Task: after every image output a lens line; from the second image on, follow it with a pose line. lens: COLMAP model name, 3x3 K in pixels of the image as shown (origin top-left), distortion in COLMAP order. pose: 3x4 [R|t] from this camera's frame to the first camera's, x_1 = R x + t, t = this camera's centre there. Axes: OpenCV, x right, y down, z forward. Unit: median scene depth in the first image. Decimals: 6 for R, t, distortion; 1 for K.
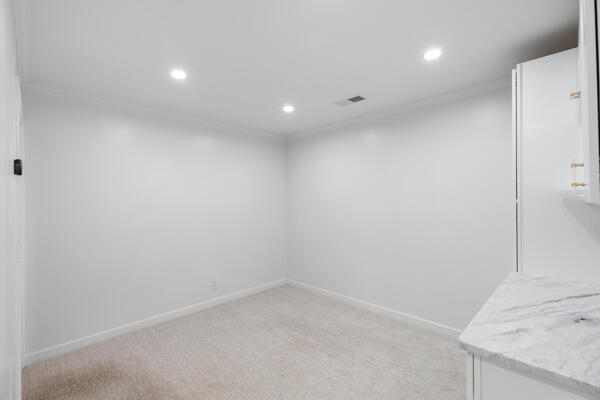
lens RADIAL K [[269.8, 0, 300.0], [0, 269.8, 200.0], [0, 0, 1]] dist [0.000143, -0.000002]
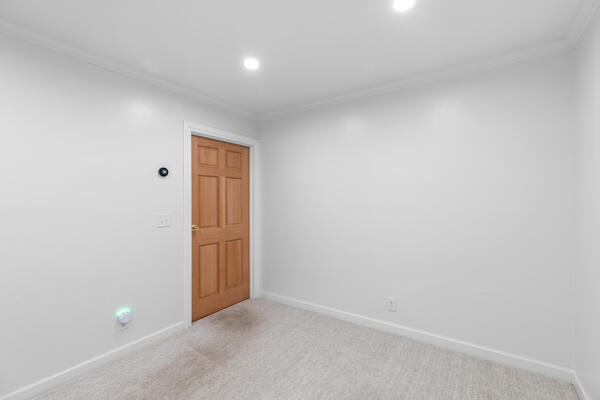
lens RADIAL K [[269.8, 0, 300.0], [0, 269.8, 200.0], [0, 0, 1]] dist [0.000143, -0.000002]
pose [[0.171428, 0.012713, -0.985115, 0.461187], [0.001650, 0.999912, 0.013191, 0.029377], [0.985195, -0.003887, 0.171392, 0.822781]]
